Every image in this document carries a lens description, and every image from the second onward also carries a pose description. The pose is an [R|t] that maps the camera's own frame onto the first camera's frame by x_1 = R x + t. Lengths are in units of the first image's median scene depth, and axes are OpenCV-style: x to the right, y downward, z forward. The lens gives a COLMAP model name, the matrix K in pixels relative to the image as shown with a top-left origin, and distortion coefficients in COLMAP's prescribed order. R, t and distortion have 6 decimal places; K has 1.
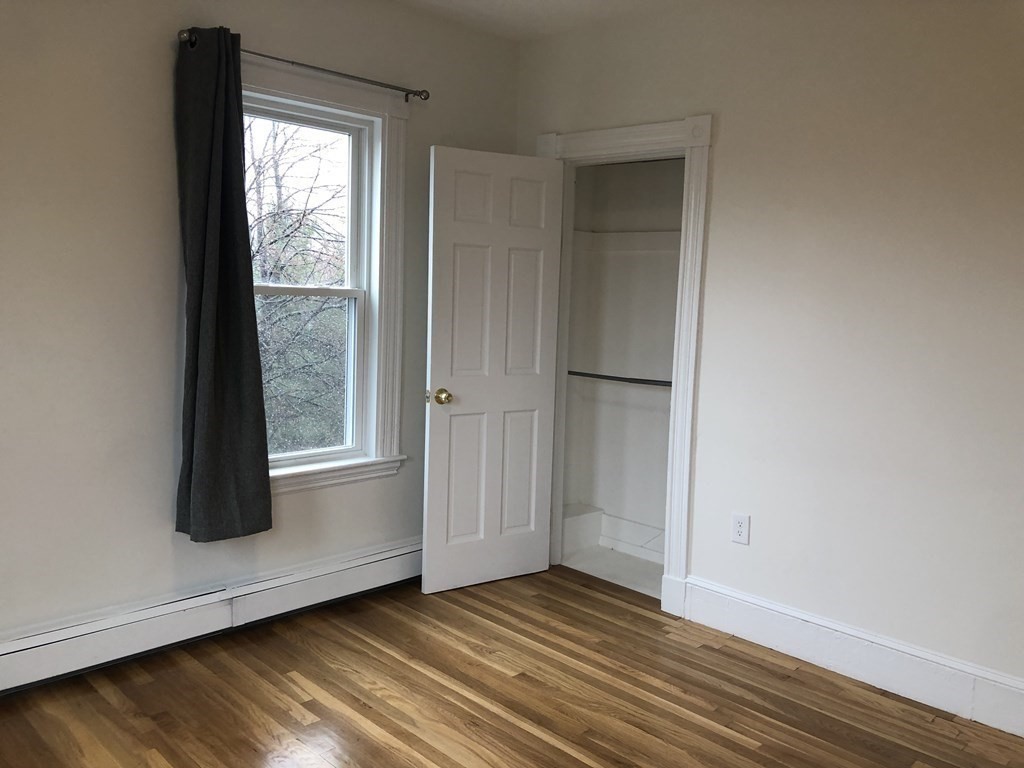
lens RADIAL K [[854.6, 0, 517.7], [0, 854.6, 379.5], [0, 0, 1]] dist [0.016074, 0.016384]
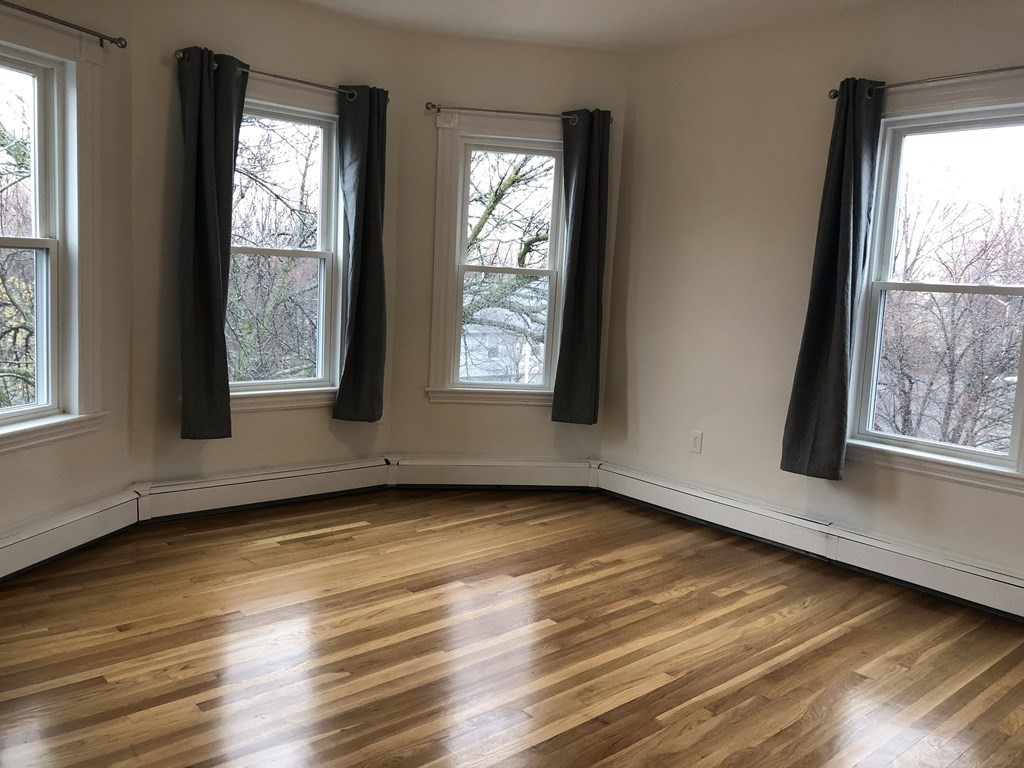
lens RADIAL K [[854.6, 0, 518.5], [0, 854.6, 386.7], [0, 0, 1]] dist [0.016074, 0.016384]
pose [[-0.057085, 0.095631, -0.993779, 0.943280], [-0.165434, 0.980735, 0.103878, -0.006804], [0.984567, 0.170335, -0.040165, 0.606529]]
